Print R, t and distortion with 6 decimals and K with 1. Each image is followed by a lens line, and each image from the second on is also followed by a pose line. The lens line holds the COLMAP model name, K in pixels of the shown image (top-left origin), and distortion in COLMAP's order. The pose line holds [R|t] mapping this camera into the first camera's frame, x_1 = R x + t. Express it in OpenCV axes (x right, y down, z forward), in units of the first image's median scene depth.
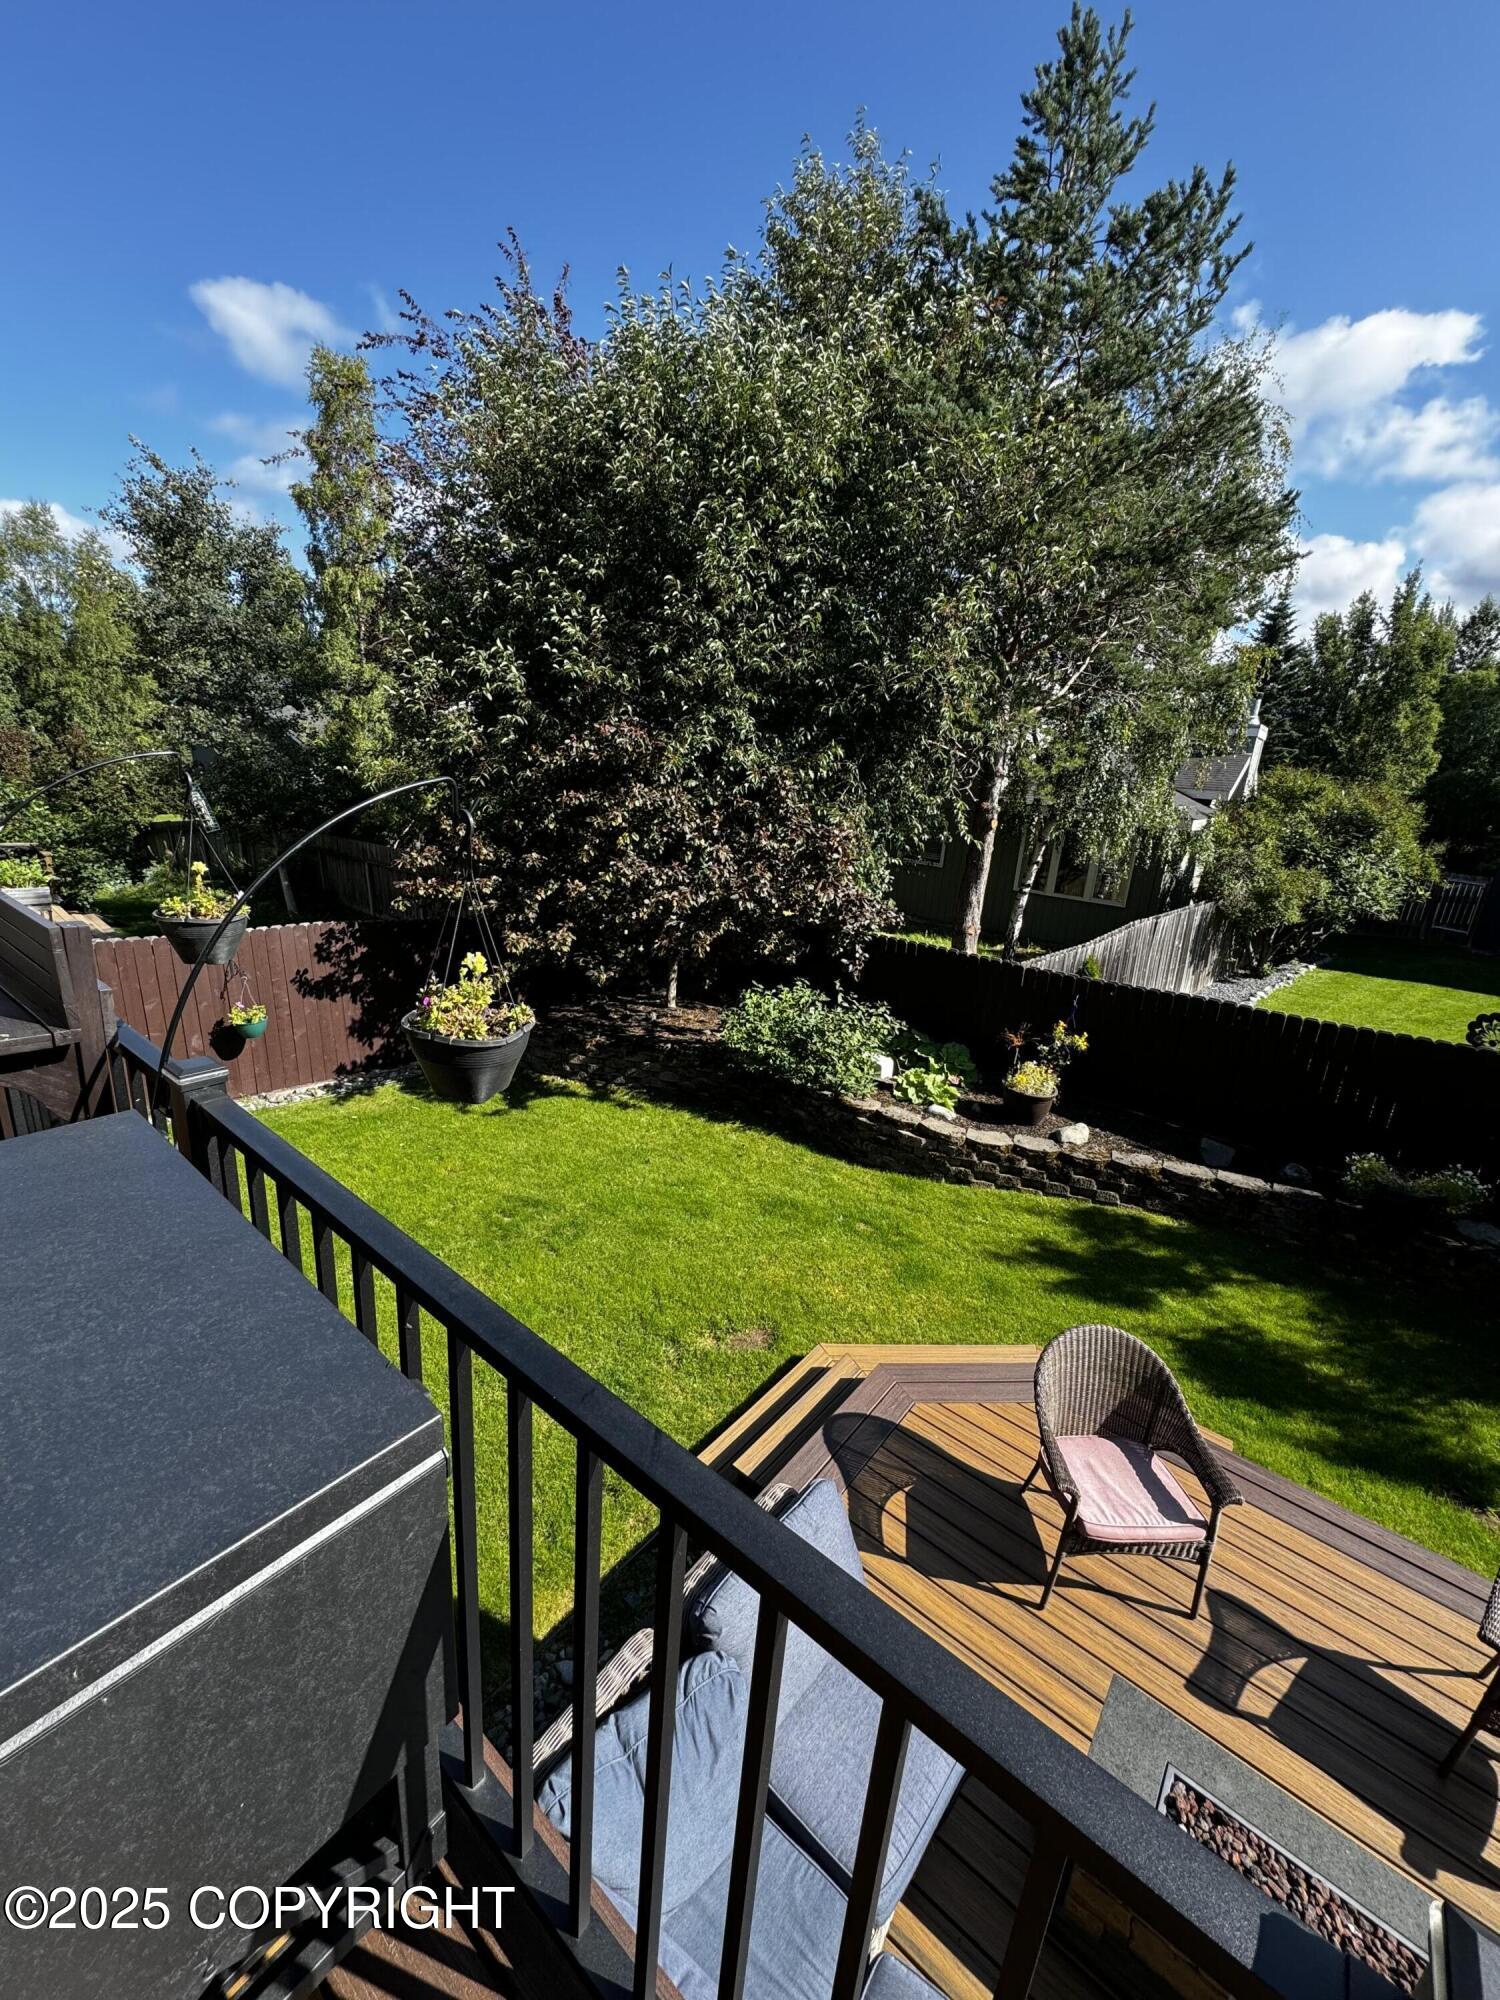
lens RADIAL K [[795.5, 0, 748.0], [0, 795.5, 999.0], [0, 0, 1]] dist [-0.003283, 0.000246]
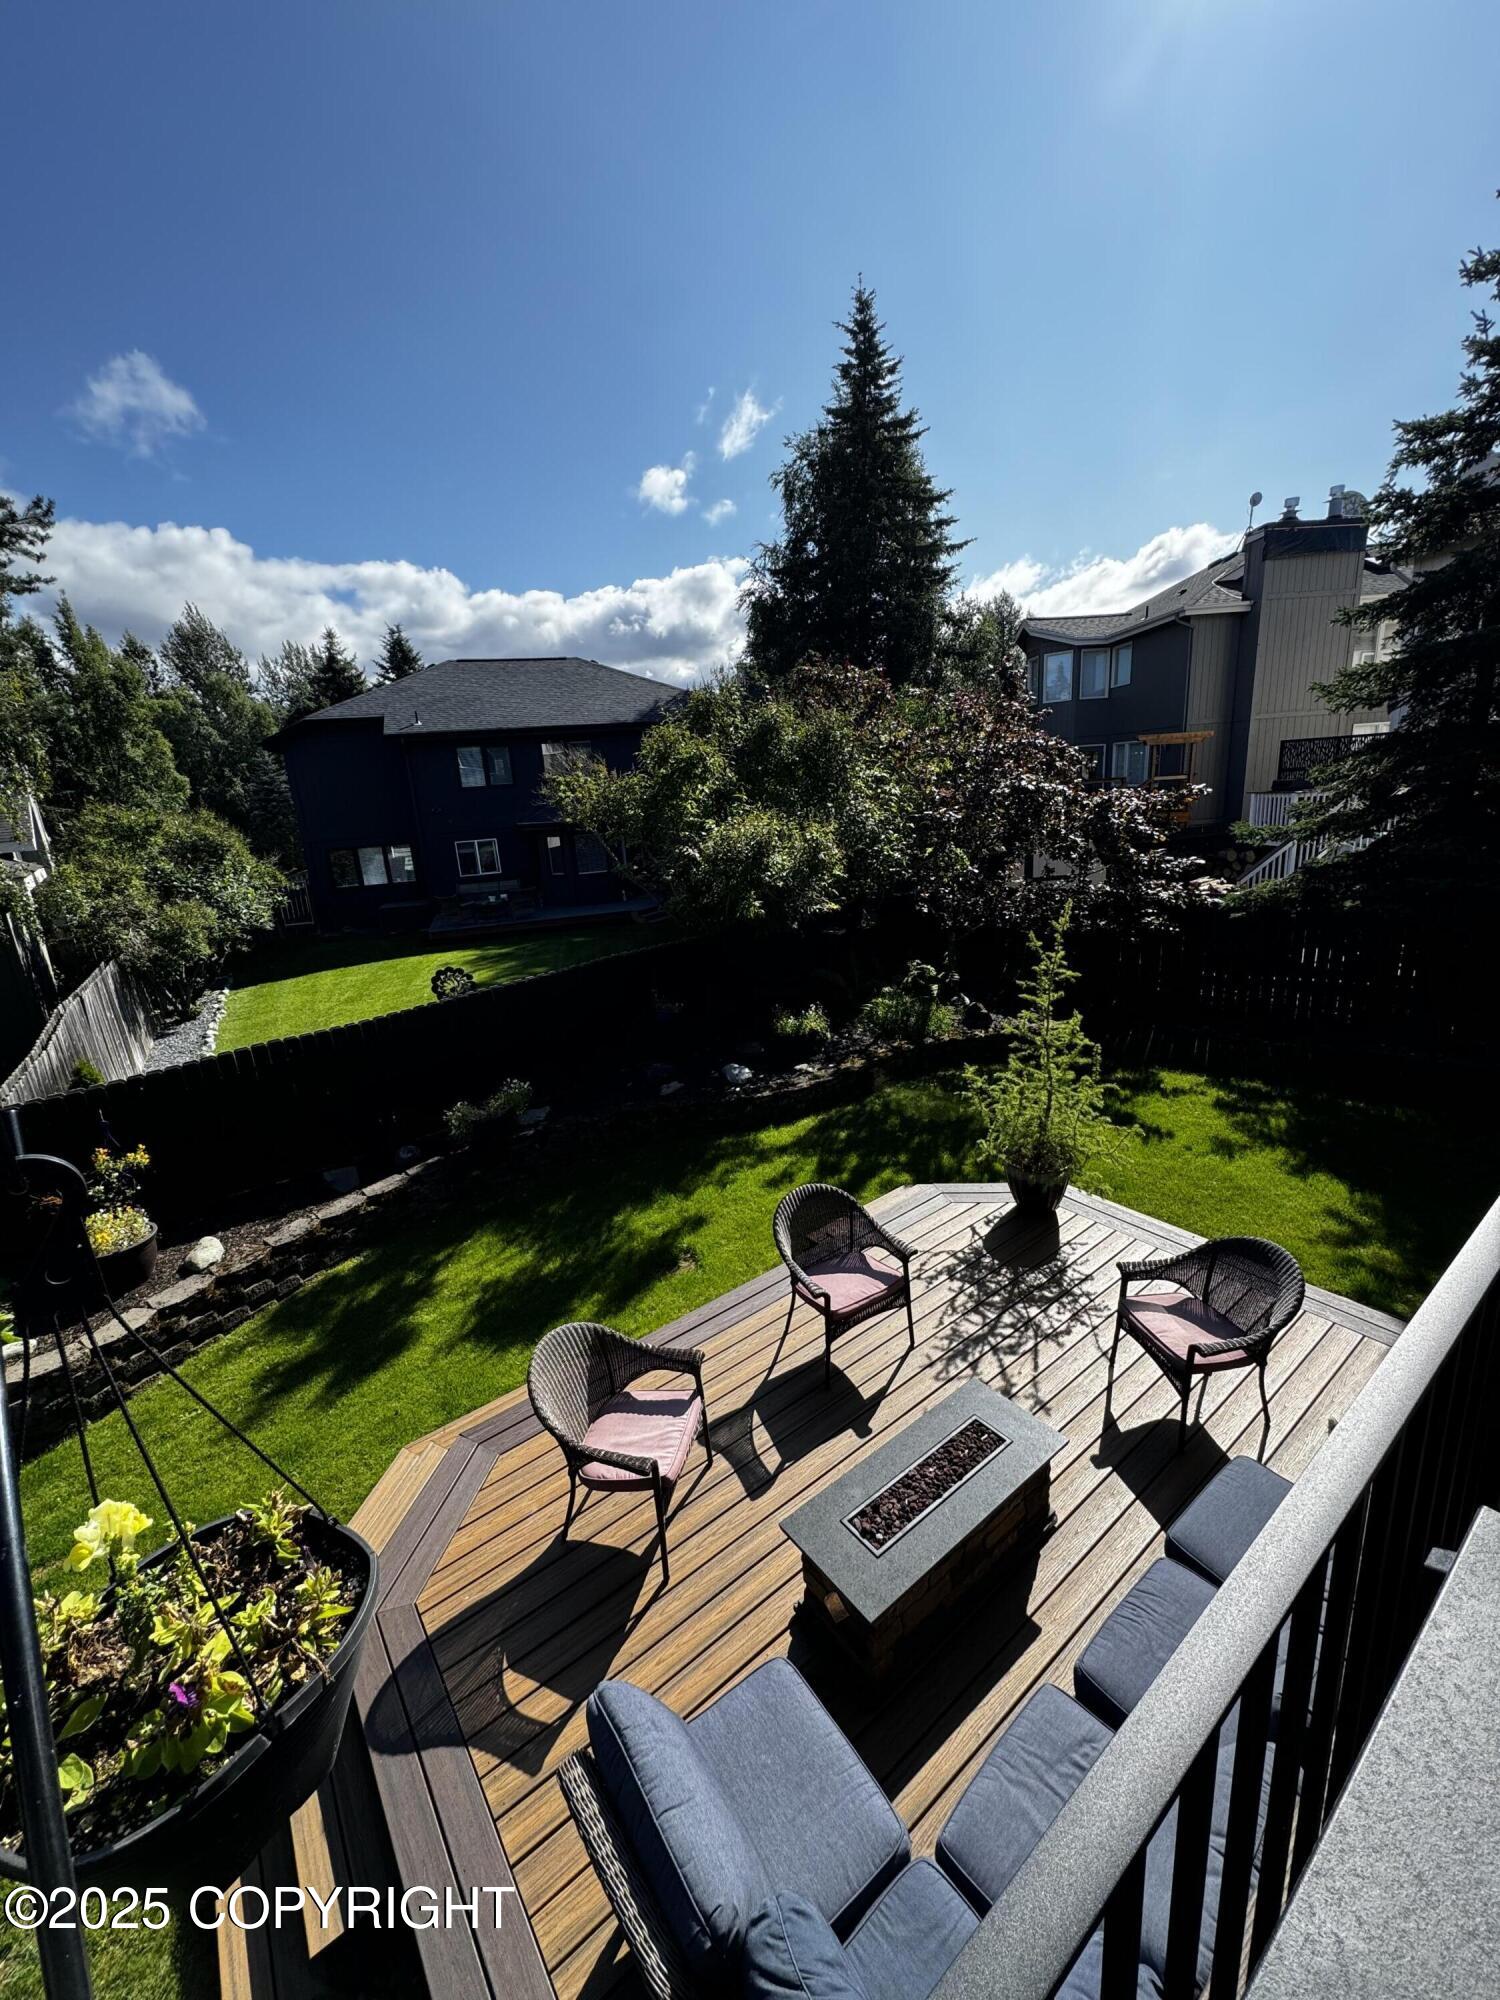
lens RADIAL K [[795.5, 0, 748.0], [0, 795.5, 999.0], [0, 0, 1]] dist [-0.003283, 0.000246]
pose [[0.232988, -0.337278, 0.912119, -0.139794], [0.365749, 0.899458, 0.239171, -0.067222], [-0.901080, 0.277883, 0.332922, 0.145454]]
